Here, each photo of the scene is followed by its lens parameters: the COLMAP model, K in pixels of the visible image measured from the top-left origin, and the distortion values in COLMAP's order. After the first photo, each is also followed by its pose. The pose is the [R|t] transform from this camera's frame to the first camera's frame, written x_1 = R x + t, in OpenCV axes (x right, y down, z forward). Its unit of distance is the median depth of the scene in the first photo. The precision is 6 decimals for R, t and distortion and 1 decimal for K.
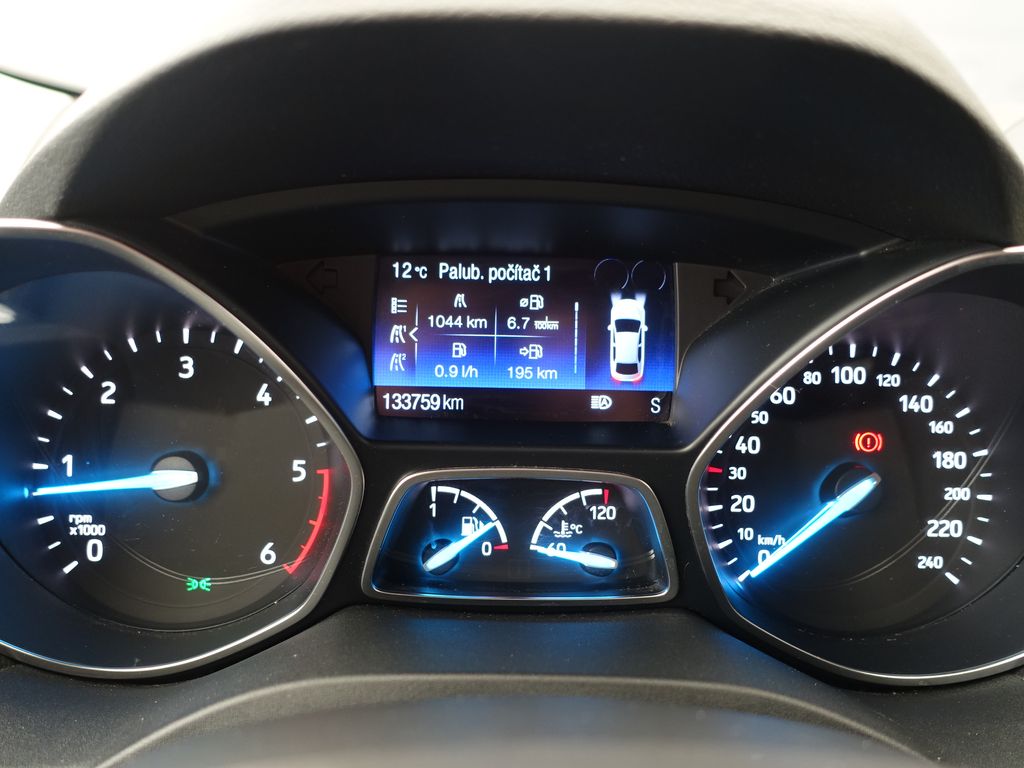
lens RADIAL K [[815.7, 0, 507.0], [0, 815.7, 383.2], [0, 0, 1]] dist [-0.012737, 0.007357]
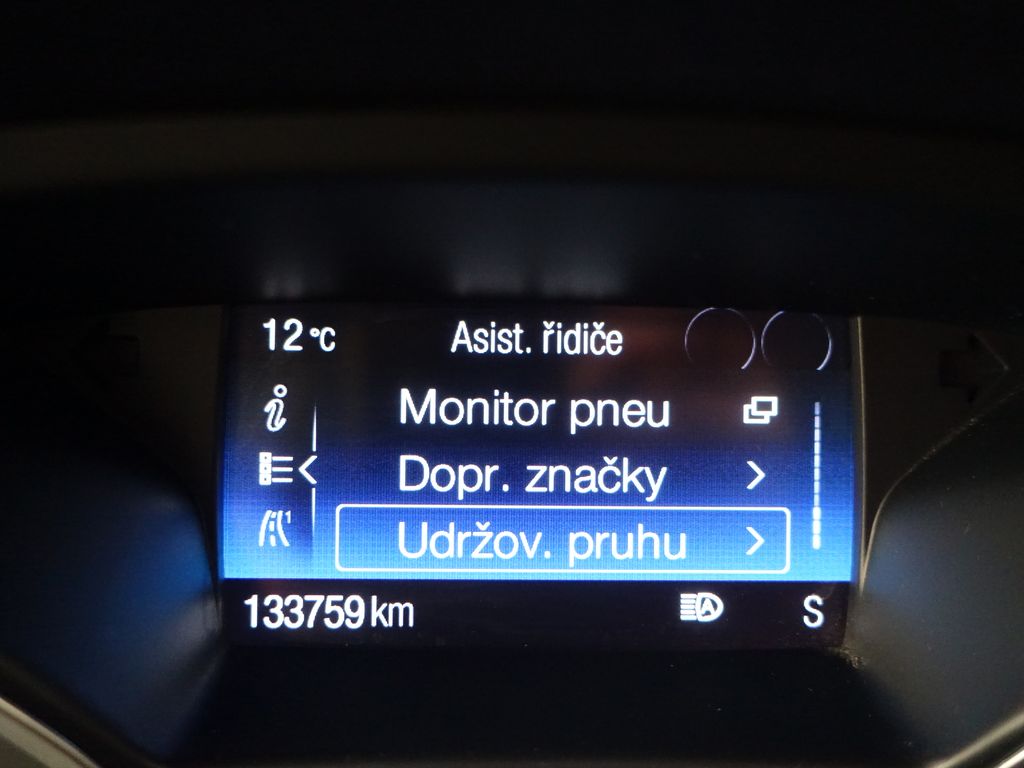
lens RADIAL K [[815.7, 0, 511.2], [0, 815.7, 384.2], [0, 0, 1]] dist [-0.012737, 0.007357]
pose [[0.999880, -0.009011, 0.012615, -0.001276], [0.008960, 0.999951, 0.004106, -0.110931], [-0.012651, -0.003992, 0.999912, 0.523143]]
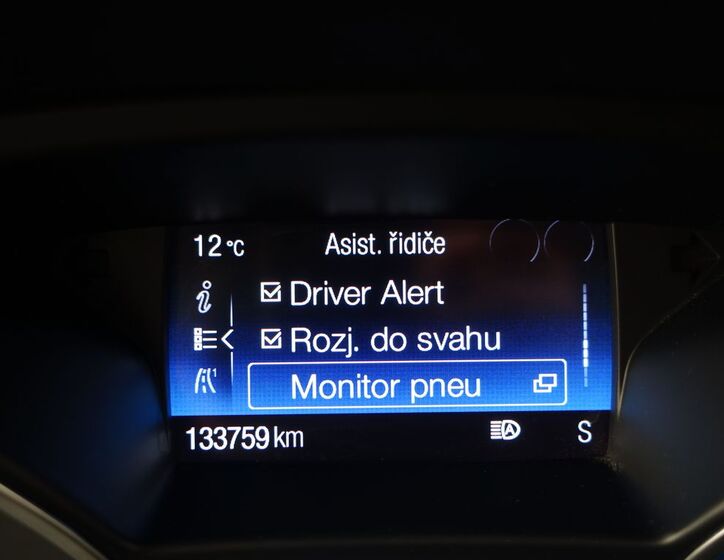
lens RADIAL K [[590.9, 0, 361.6], [0, 590.9, 281.2], [0, 0, 1]] dist [-0.006135, -0.005168]
pose [[0.999439, -0.032347, -0.008698, 0.003687], [0.032456, 0.999393, 0.012659, -0.111326], [0.008283, -0.012934, 0.999882, 0.507226]]
